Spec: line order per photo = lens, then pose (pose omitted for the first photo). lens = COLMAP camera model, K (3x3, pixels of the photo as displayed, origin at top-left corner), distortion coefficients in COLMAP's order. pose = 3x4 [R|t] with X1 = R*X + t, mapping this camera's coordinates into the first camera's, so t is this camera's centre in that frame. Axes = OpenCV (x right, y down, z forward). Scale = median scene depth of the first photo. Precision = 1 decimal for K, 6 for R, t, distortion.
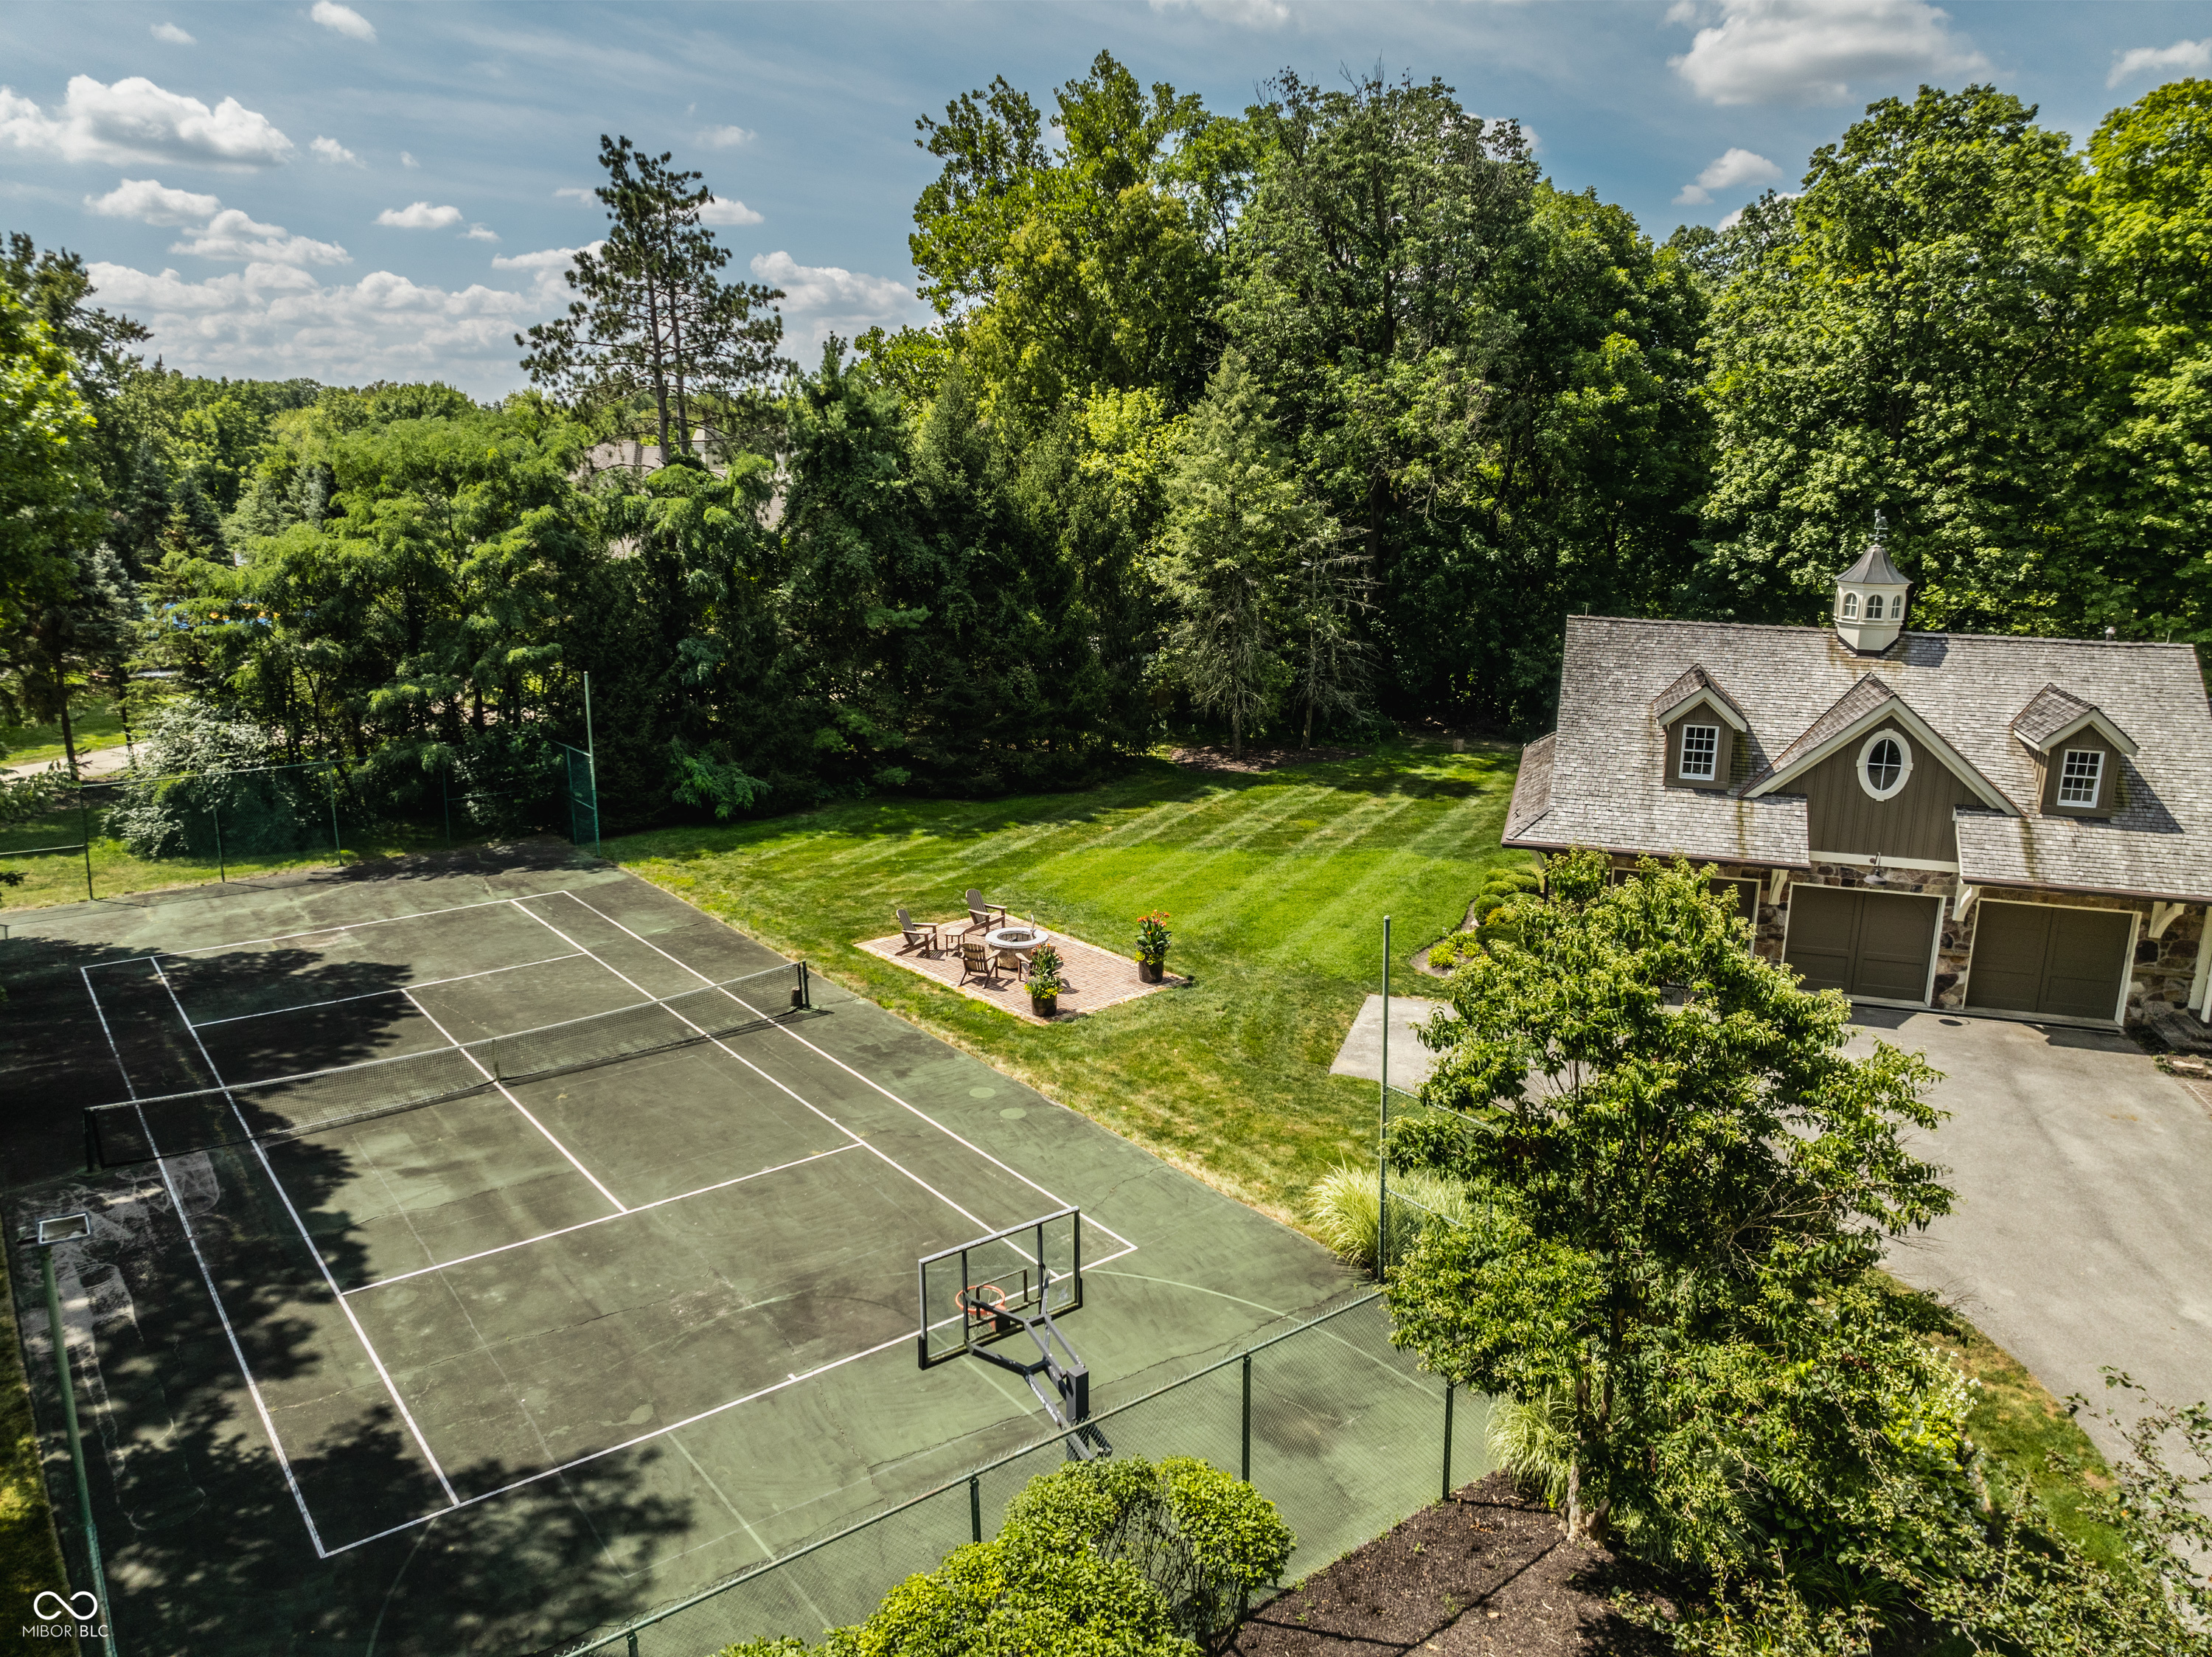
lens RADIAL K [[1538.0, 0, 1106.0], [0, 1538.0, 828.5], [0, 0, 1]] dist [-0.036304, 0.002043]
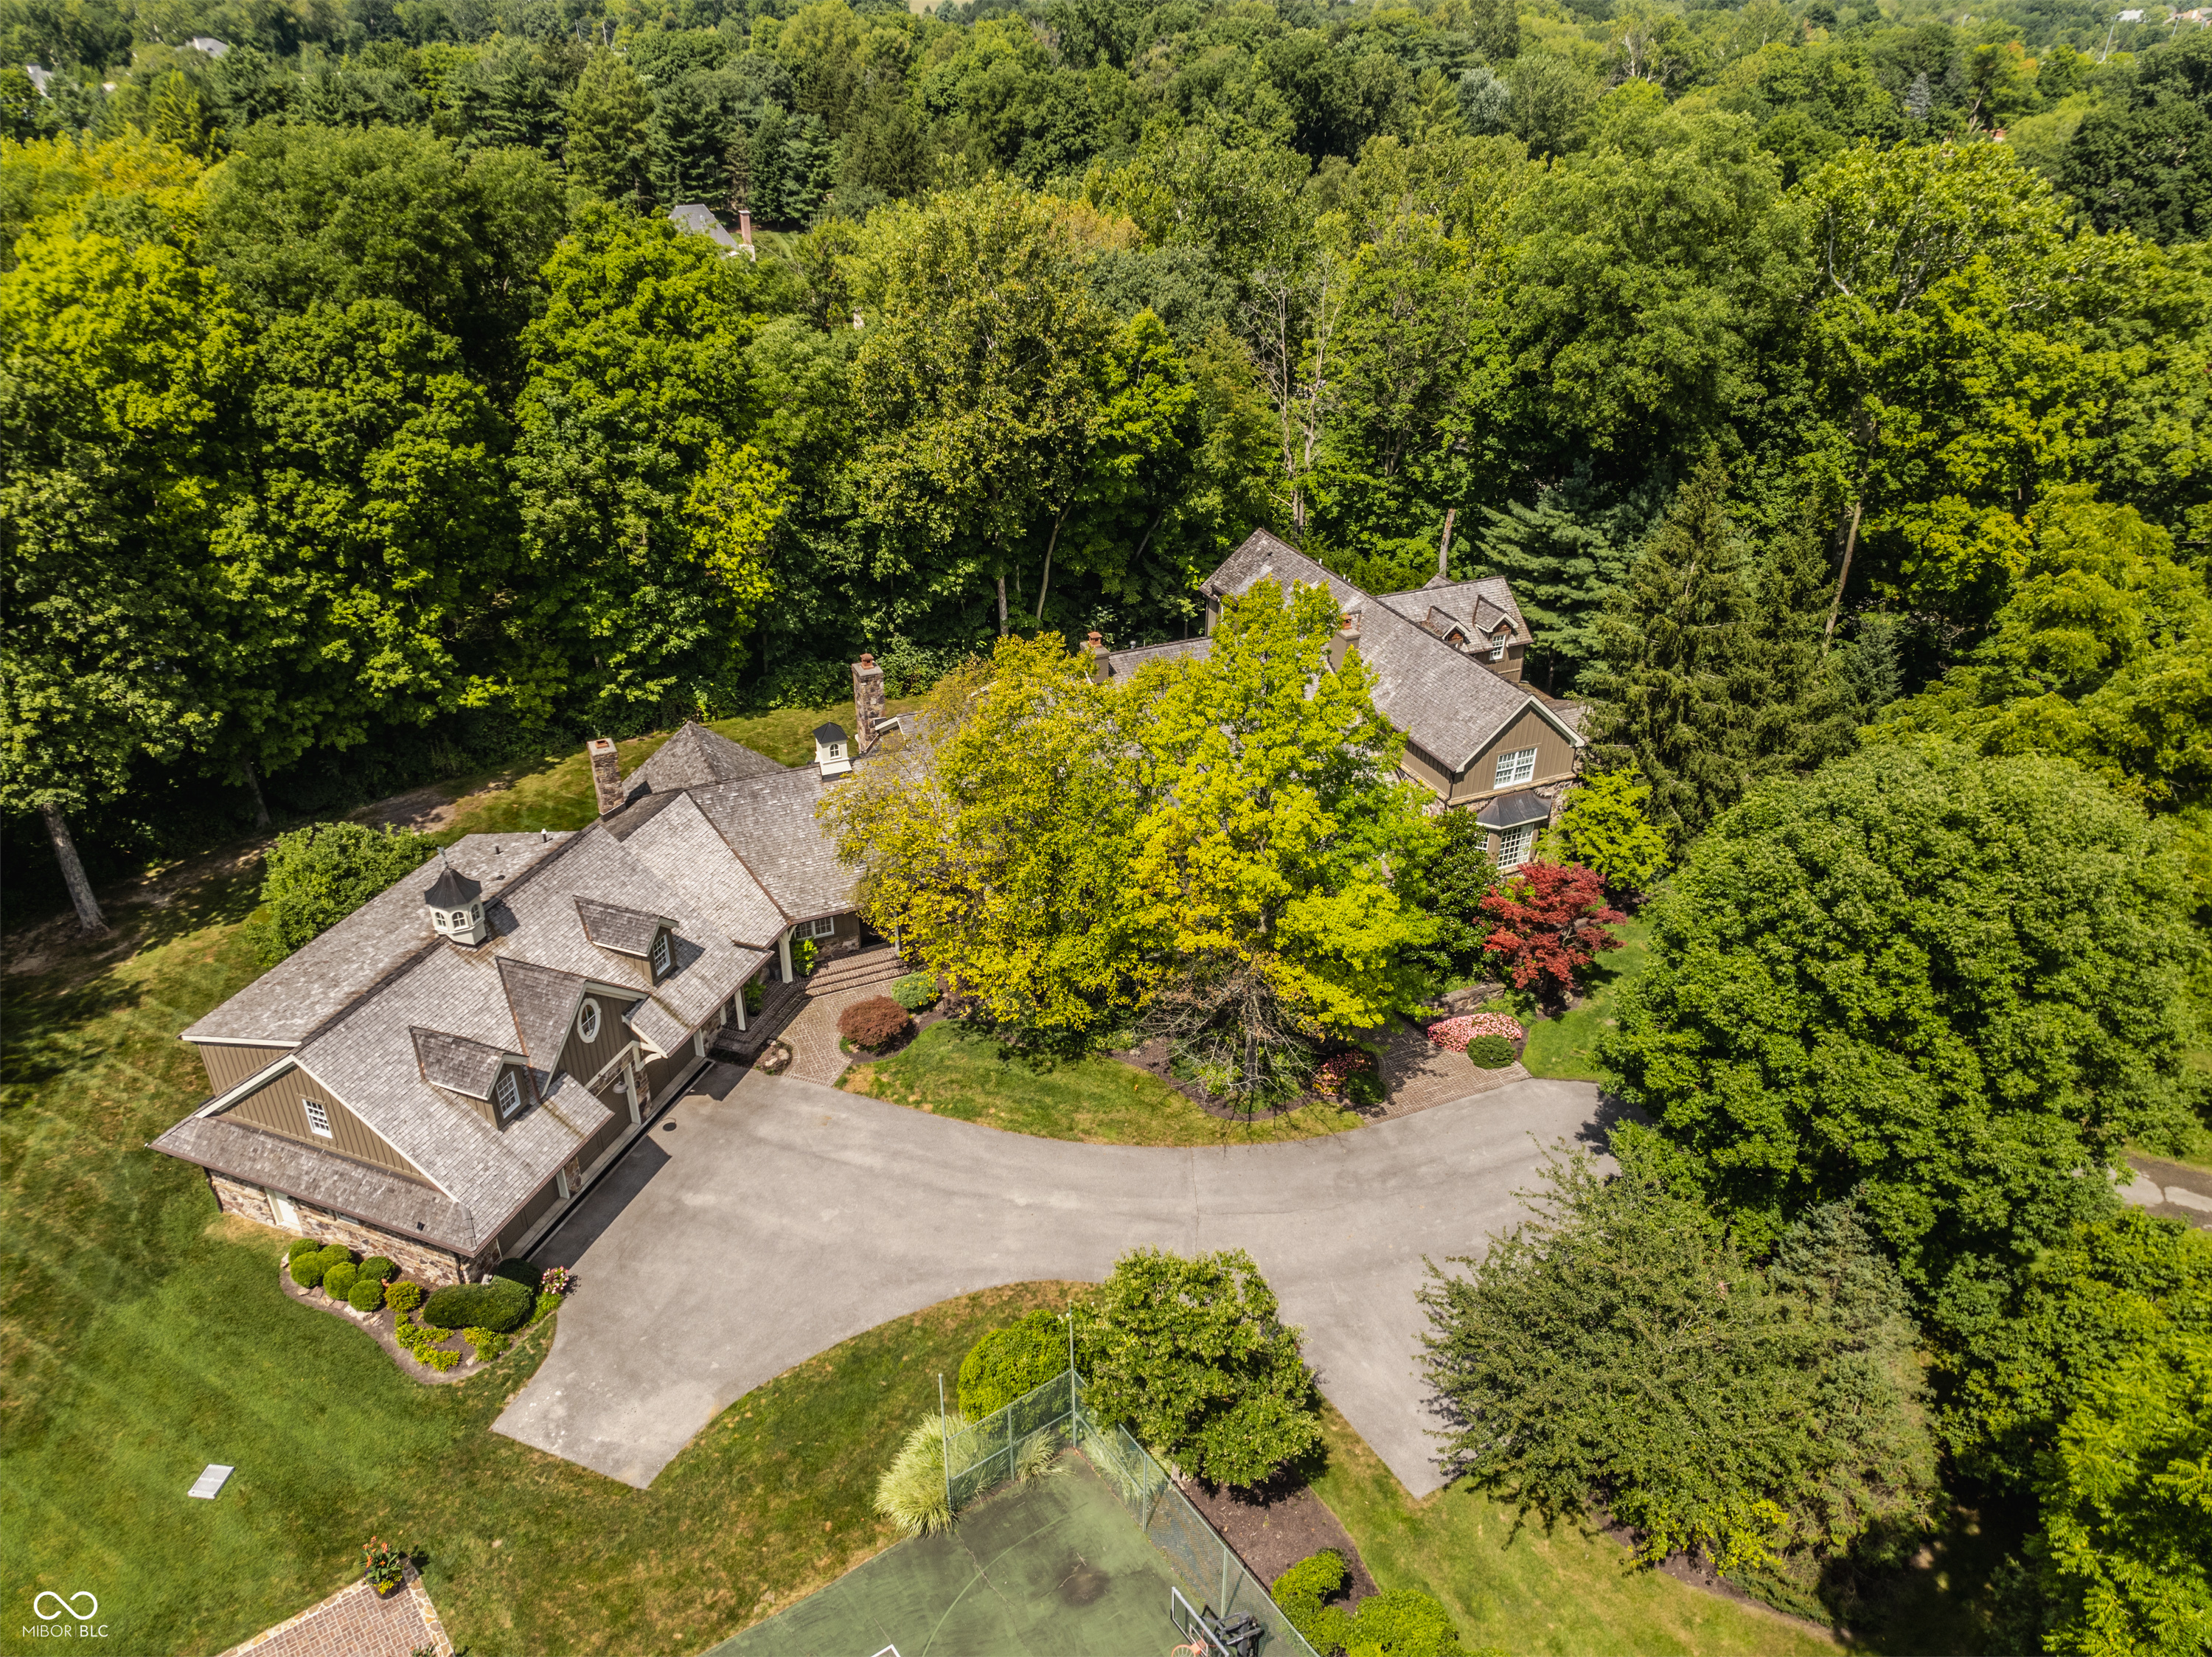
lens RADIAL K [[1554.5, 0, 1115.3], [0, 1554.5, 822.8], [0, 0, 1]] dist [-0.043056, -0.025783]
pose [[0.046331, -0.499458, 0.865098, -0.598793], [0.228709, 0.848328, 0.477527, -0.749681], [-0.972392, 0.175731, 0.153534, 0.265229]]
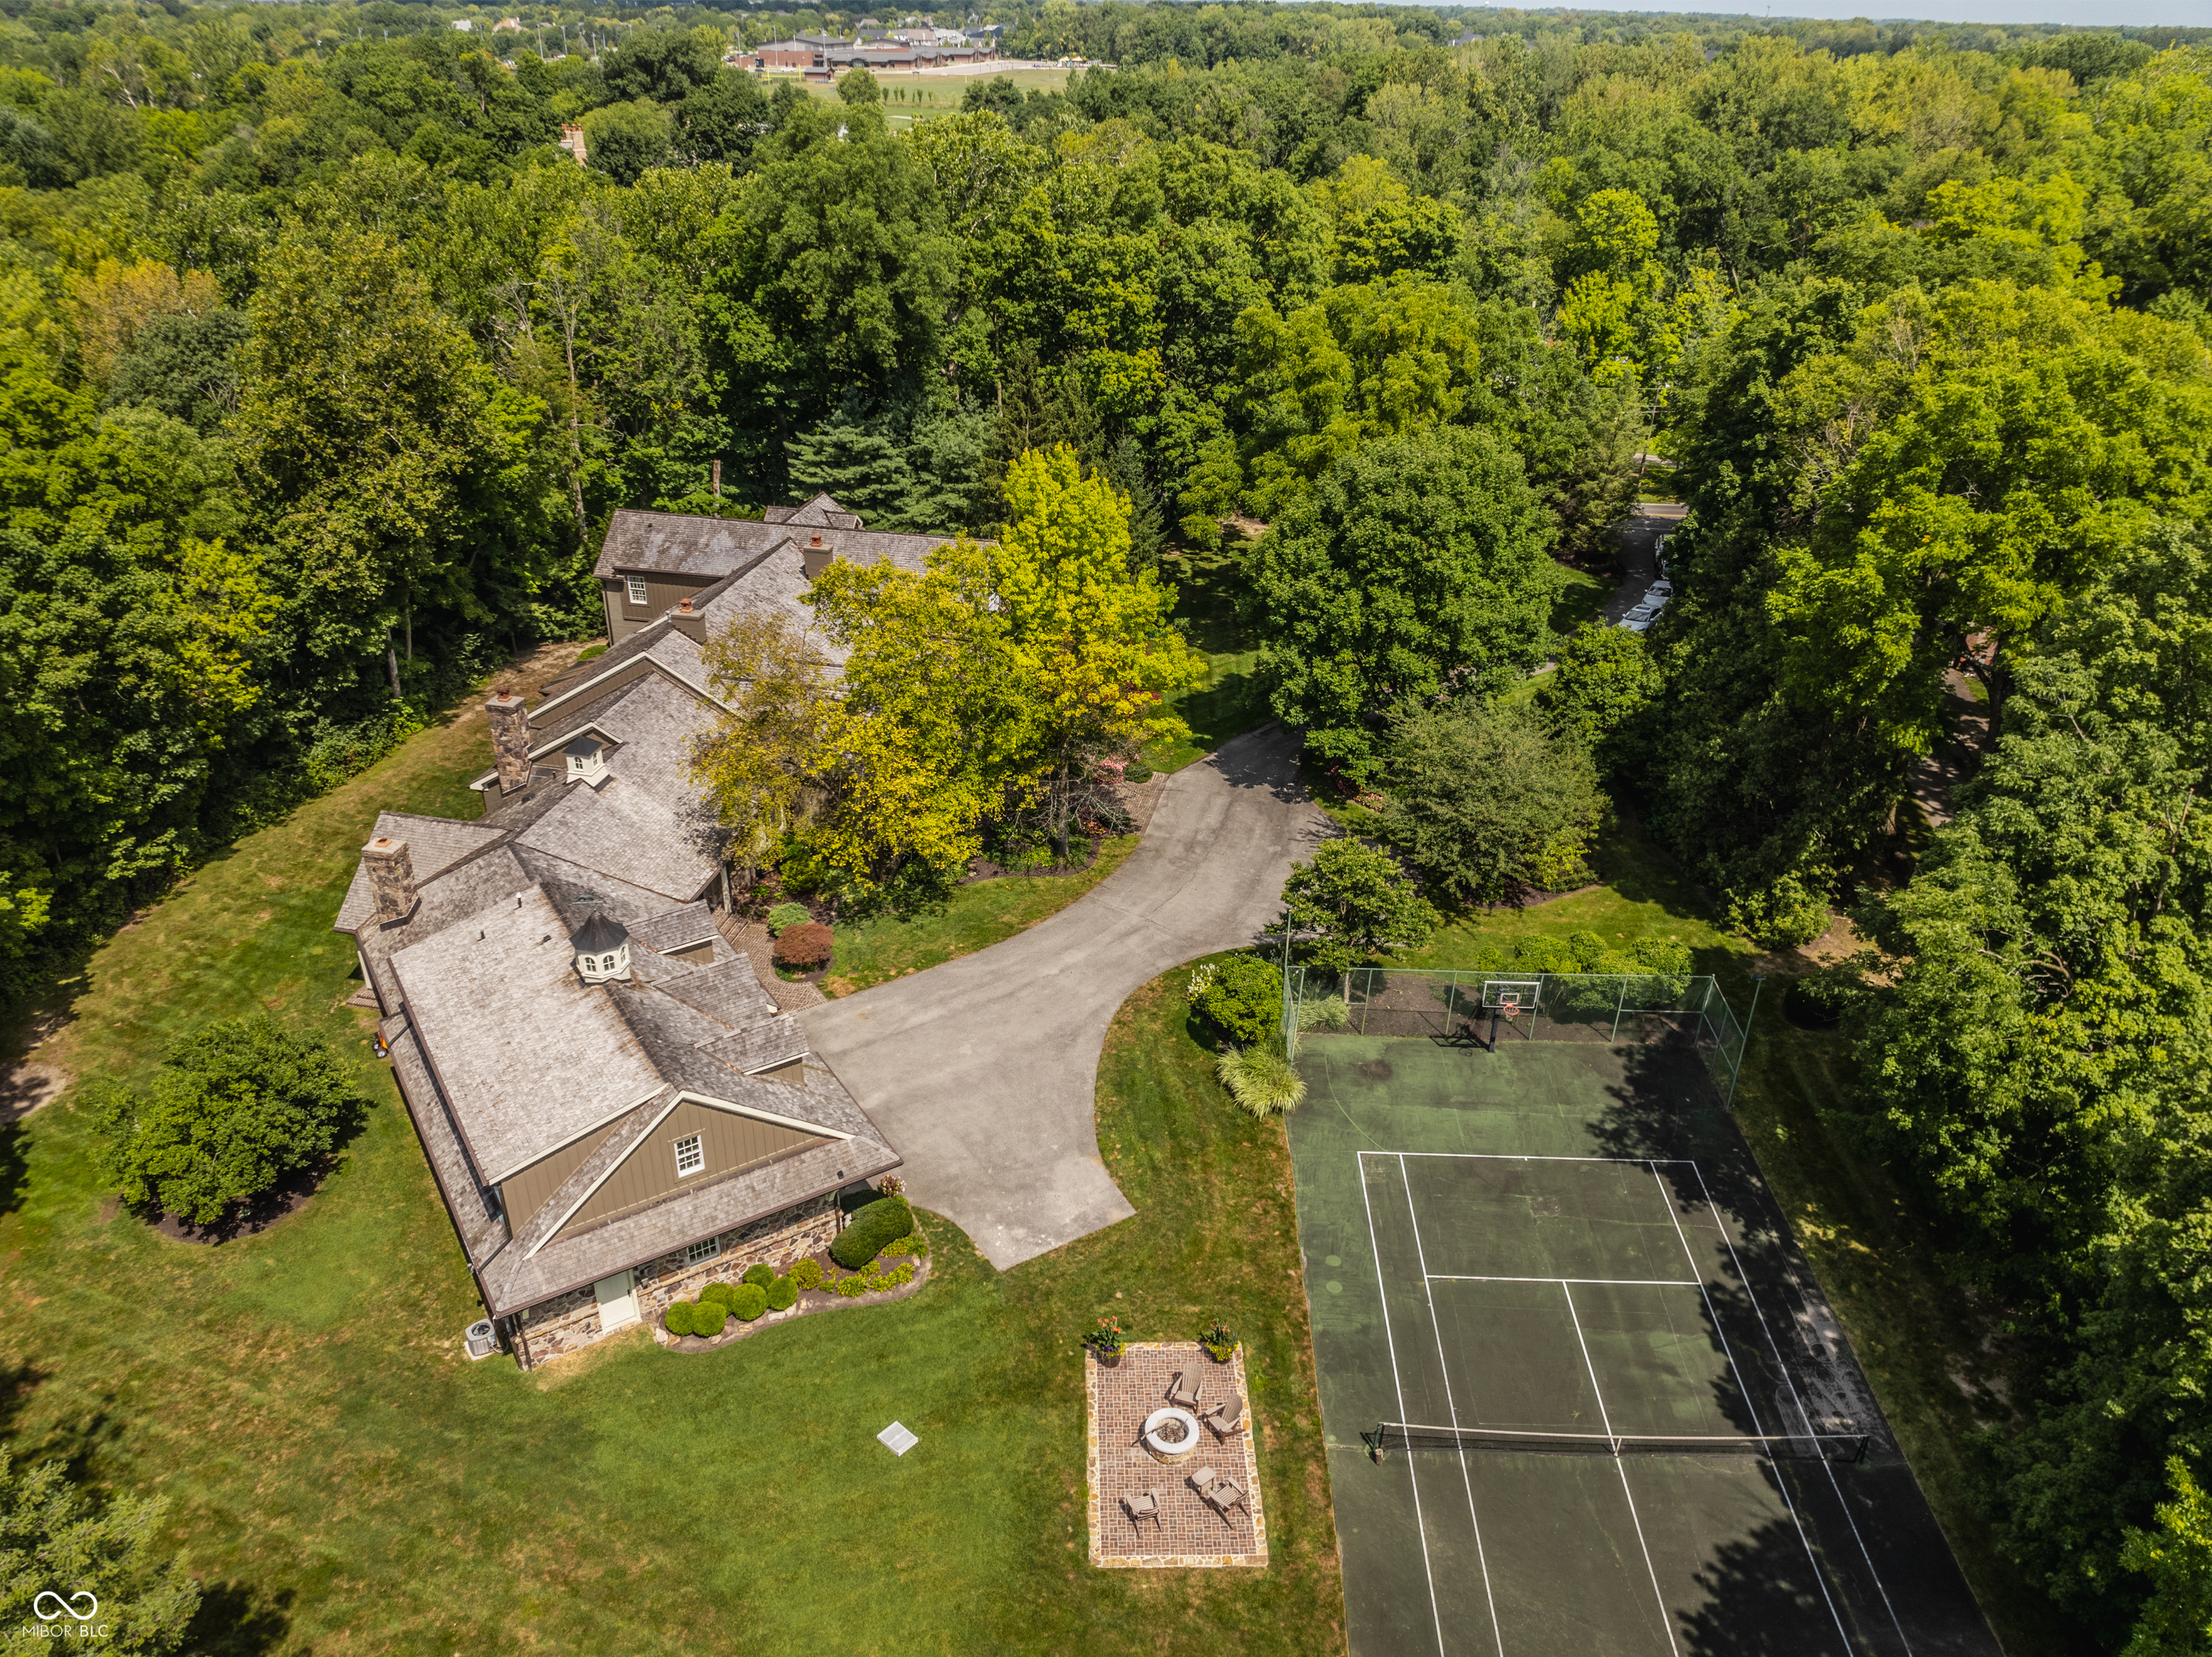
lens RADIAL K [[1565.3, 0, 1105.1], [0, 1565.3, 803.8], [0, 0, 1]] dist [-0.044191, -0.000091]
pose [[-0.767882, -0.317723, 0.556246, -0.540064], [0.130501, 0.772534, 0.621418, -1.066360], [-0.627158, 0.549767, -0.551752, 1.483487]]
